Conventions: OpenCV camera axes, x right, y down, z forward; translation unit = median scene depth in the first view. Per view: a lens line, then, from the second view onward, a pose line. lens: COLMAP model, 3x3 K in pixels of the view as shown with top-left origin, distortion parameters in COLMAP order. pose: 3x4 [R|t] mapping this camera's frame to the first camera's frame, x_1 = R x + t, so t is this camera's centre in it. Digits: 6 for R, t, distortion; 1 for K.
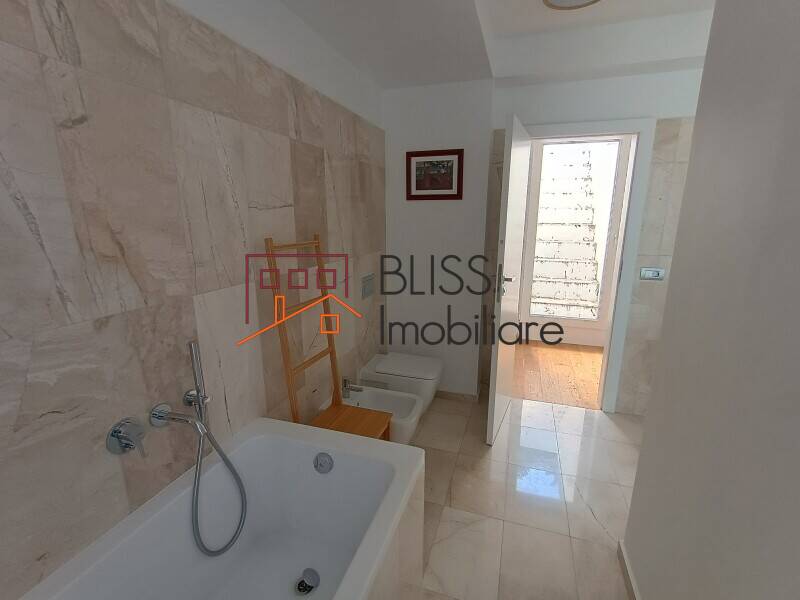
lens RADIAL K [[363.4, 0, 400.8], [0, 363.4, 302.4], [0, 0, 1]] dist [-0.000685, -0.000086]
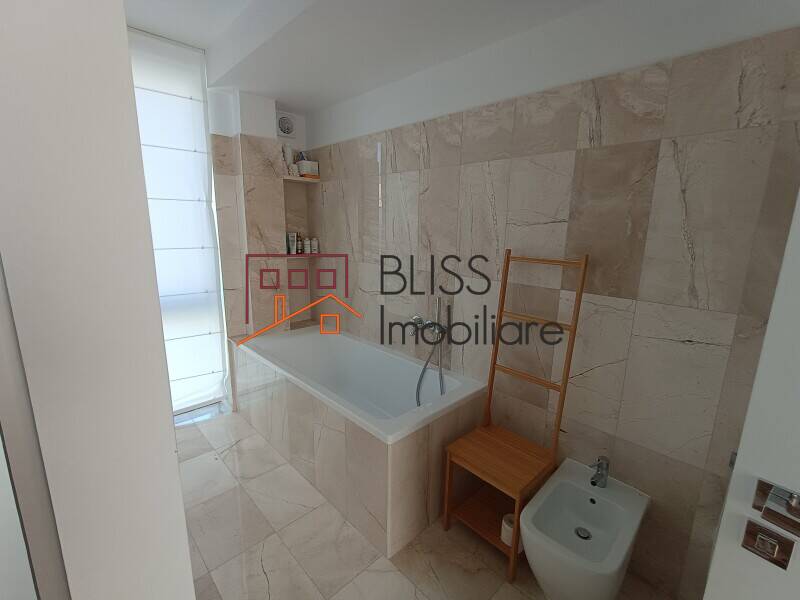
lens RADIAL K [[363.4, 0, 399.9], [0, 363.4, 298.7], [0, 0, 1]] dist [-0.000685, -0.000086]
pose [[-0.454789, 0.178748, -0.872477, 0.909187], [-0.215856, 0.928319, 0.302705, -0.322419], [0.864045, 0.325996, -0.383605, 1.250196]]
